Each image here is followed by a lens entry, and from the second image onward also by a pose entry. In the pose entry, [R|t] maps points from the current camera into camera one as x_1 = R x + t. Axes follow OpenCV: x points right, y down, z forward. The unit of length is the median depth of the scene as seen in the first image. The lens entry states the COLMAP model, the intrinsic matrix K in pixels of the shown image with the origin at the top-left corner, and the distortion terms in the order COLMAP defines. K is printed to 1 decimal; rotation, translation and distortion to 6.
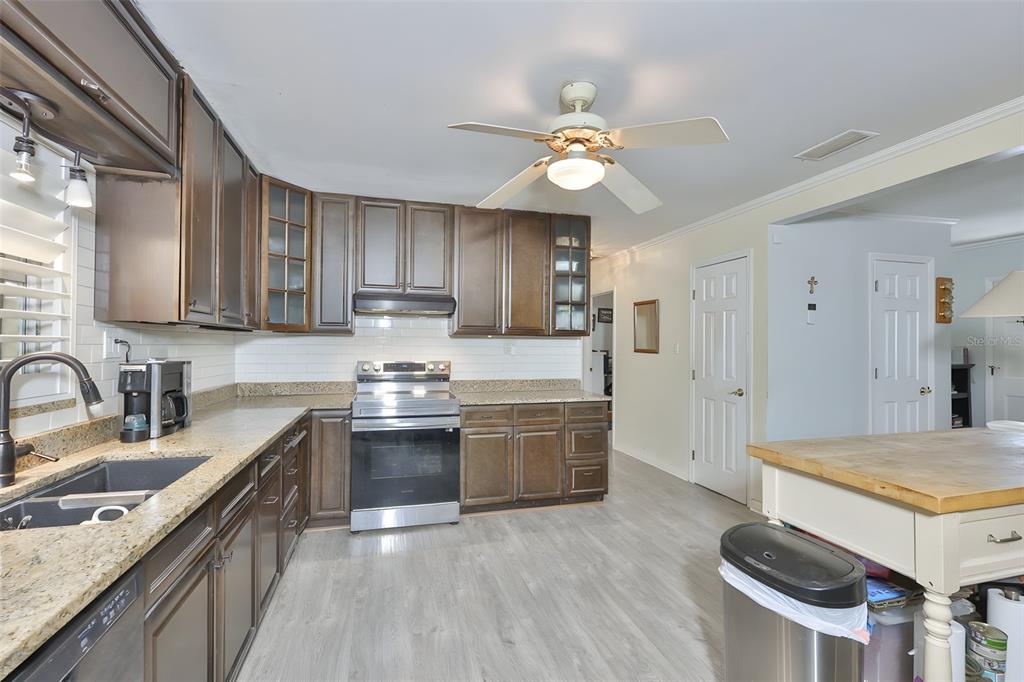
lens RADIAL K [[458.4, 0, 512.0], [0, 458.4, 341.0], [0, 0, 1]] dist [0.000909, 0.000148]
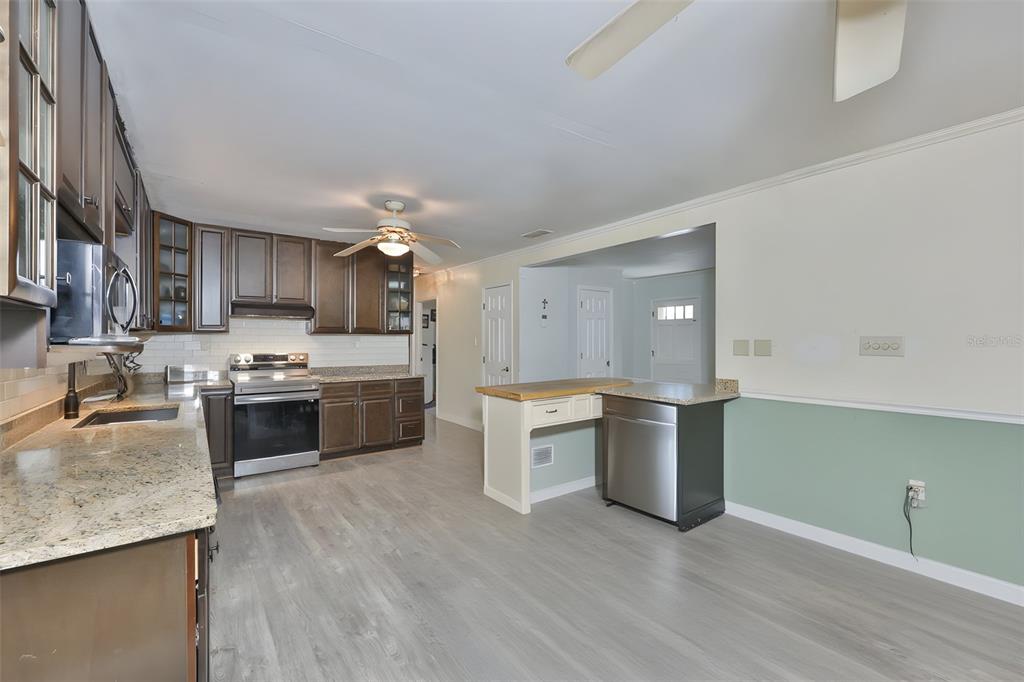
lens RADIAL K [[458.4, 0, 512.0], [0, 458.4, 341.0], [0, 0, 1]] dist [0.000909, 0.000148]
pose [[0.945115, -0.007349, 0.326655, -0.009673], [0.003463, 0.999916, 0.012475, -0.006550], [-0.326719, -0.010659, 0.945061, -0.513751]]
